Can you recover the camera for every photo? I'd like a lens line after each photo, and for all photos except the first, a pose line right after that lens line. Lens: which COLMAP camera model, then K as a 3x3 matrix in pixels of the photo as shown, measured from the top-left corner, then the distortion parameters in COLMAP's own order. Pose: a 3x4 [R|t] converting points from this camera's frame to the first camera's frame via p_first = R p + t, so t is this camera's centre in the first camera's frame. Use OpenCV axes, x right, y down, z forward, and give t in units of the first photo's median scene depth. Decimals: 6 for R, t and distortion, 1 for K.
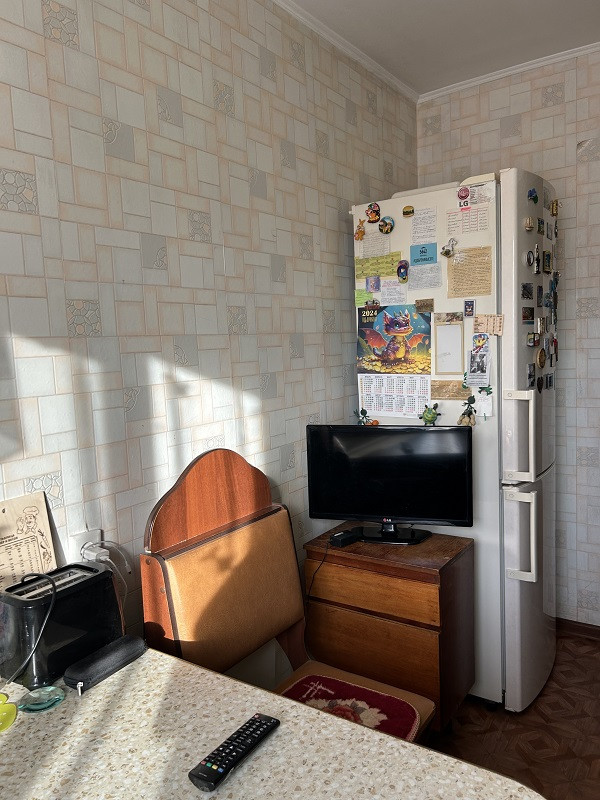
lens RADIAL K [[599.7, 0, 308.6], [0, 599.7, 399.9], [0, 0, 1]] dist [0.023909, -0.037653]
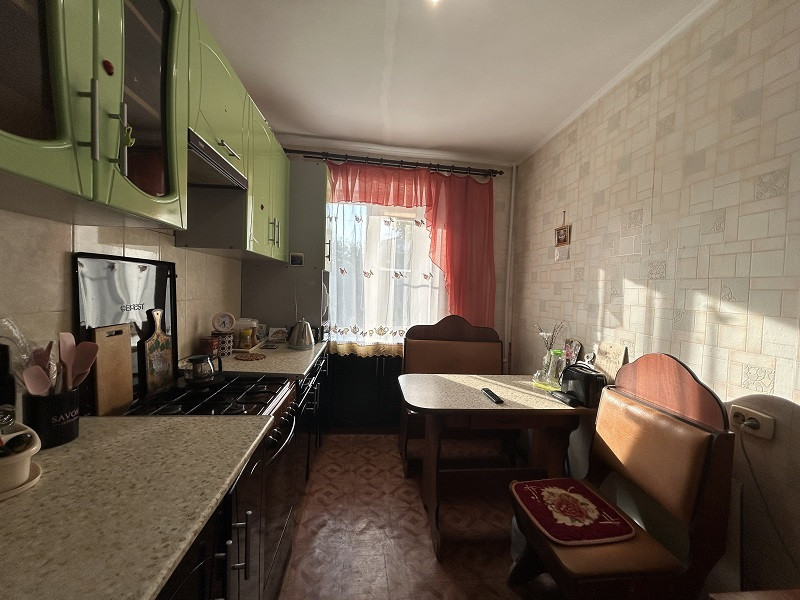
lens RADIAL K [[315.4, 0, 405.8], [0, 315.4, 300.2], [0, 0, 1]] dist [-0.015336, 0.000893]
pose [[-0.761400, 0.037172, -0.647216, 0.889404], [-0.068952, 0.988048, 0.137864, -0.120175], [0.644606, 0.149596, -0.749736, 1.217028]]
